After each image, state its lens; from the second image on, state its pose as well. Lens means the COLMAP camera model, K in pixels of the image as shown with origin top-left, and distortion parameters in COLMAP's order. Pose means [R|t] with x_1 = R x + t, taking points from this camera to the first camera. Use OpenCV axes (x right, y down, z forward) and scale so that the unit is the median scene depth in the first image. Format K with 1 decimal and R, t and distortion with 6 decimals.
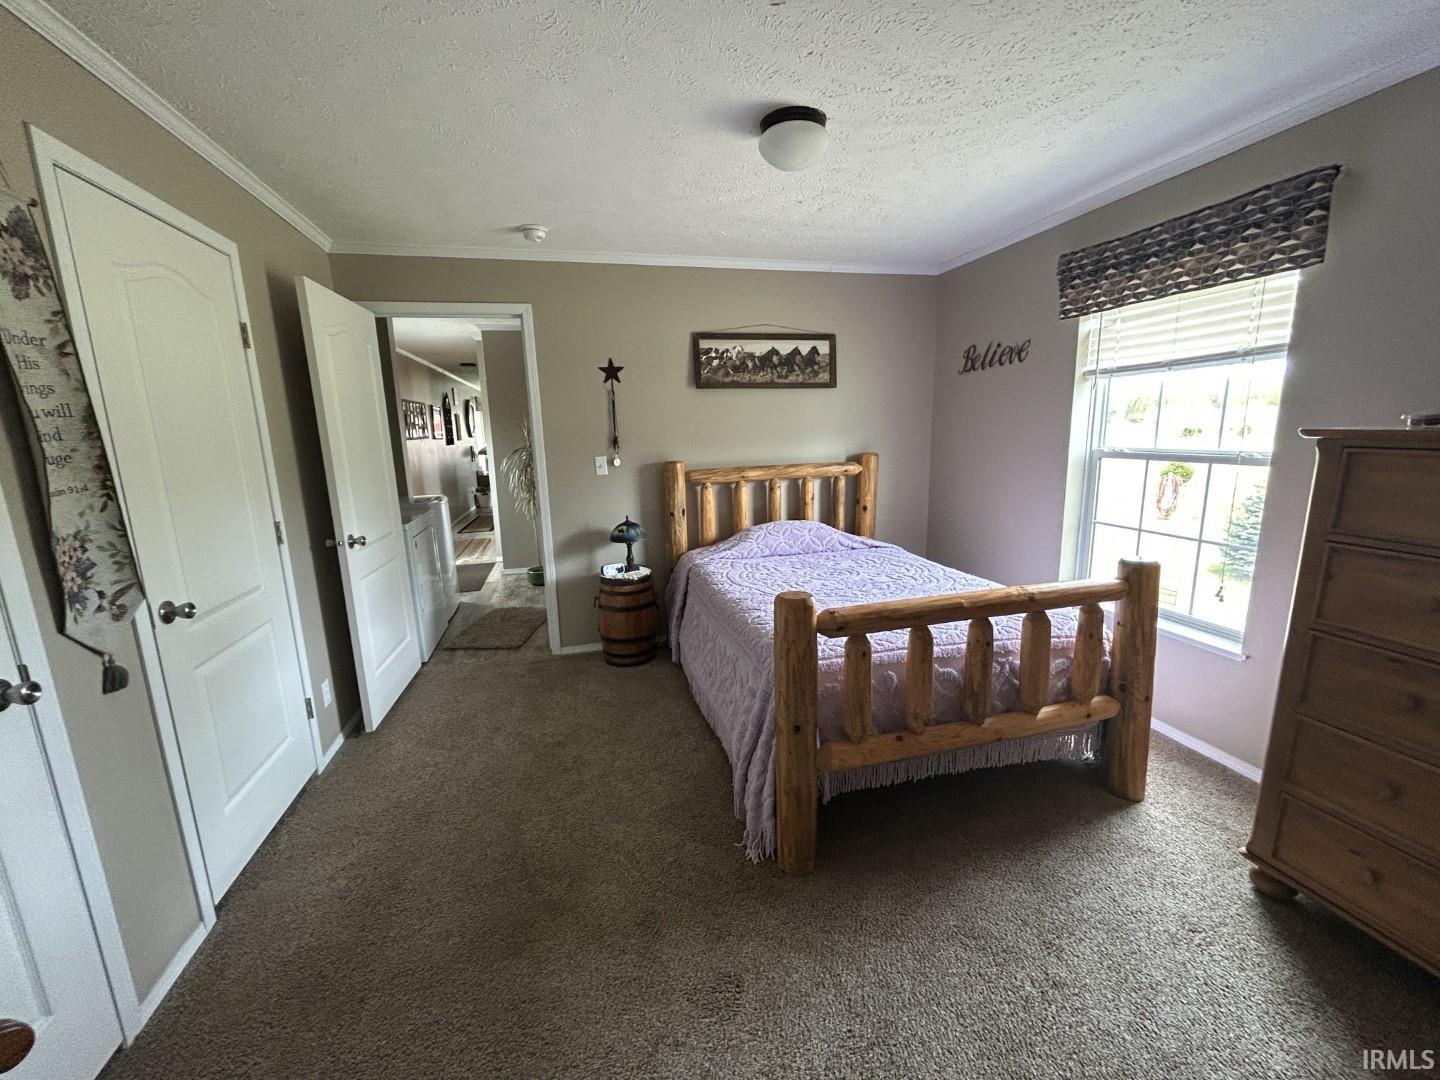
lens RADIAL K [[580.1, 0, 717.7], [0, 580.1, 541.3], [0, 0, 1]] dist [-0.003203, 0.000336]
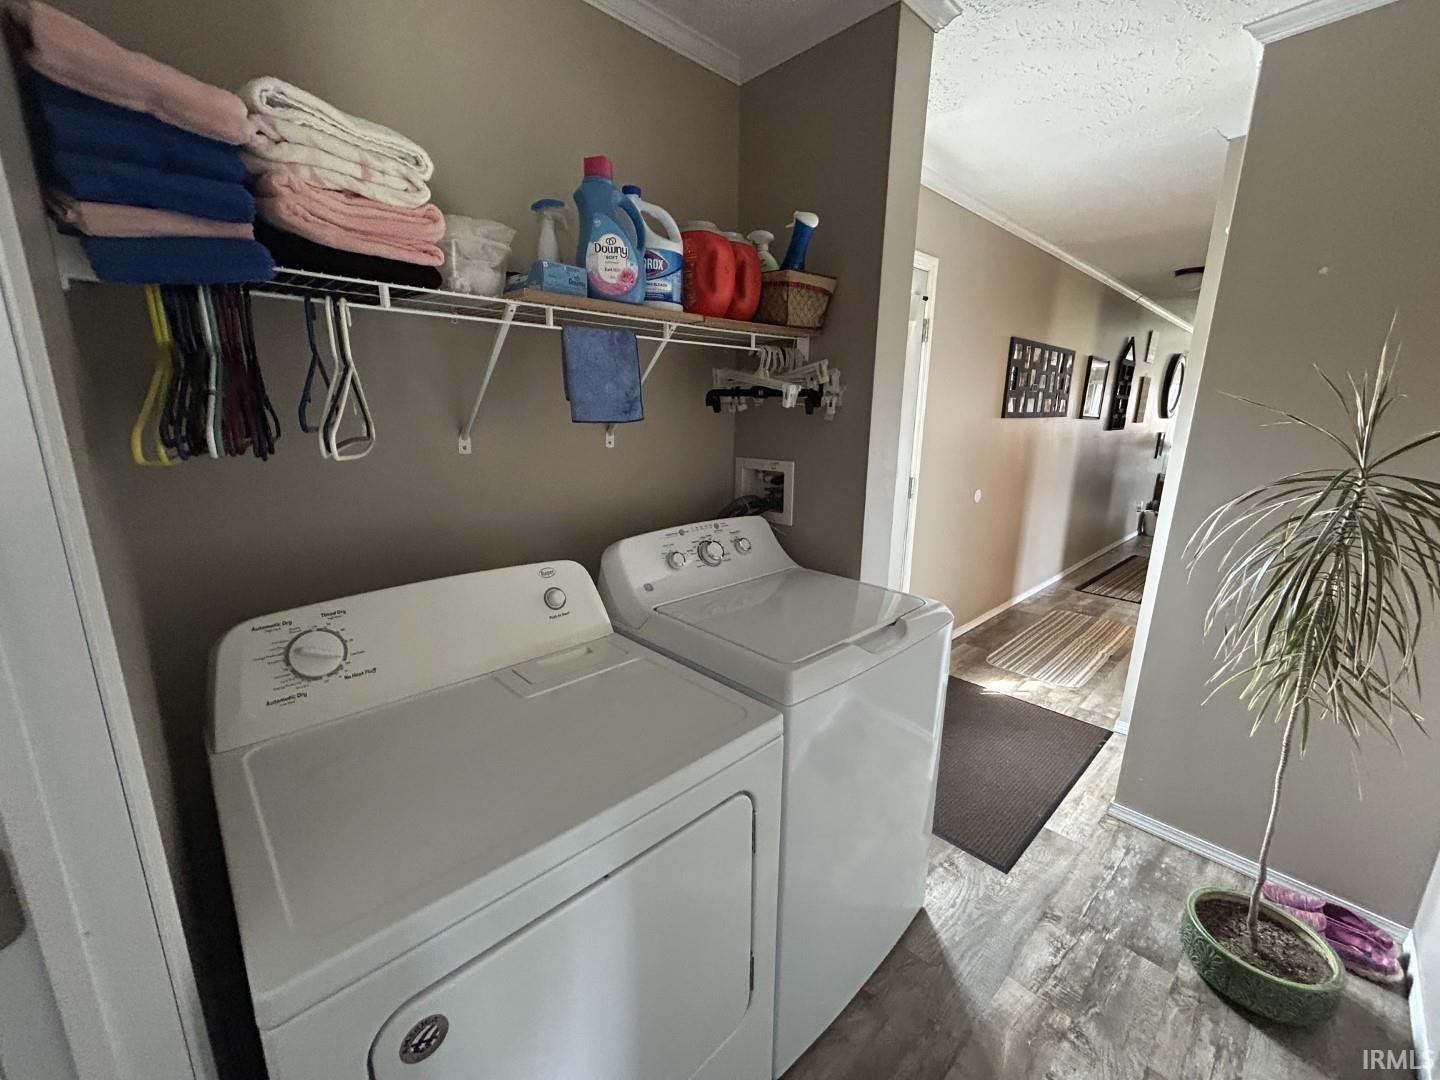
lens RADIAL K [[580.1, 0, 717.7], [0, 580.1, 541.3], [0, 0, 1]] dist [-0.003203, 0.000336]
pose [[0.487344, 0.226509, -0.843321, -0.151874], [-0.193131, 0.969813, 0.148875, -0.072289], [0.851585, 0.090318, 0.516378, 0.402066]]
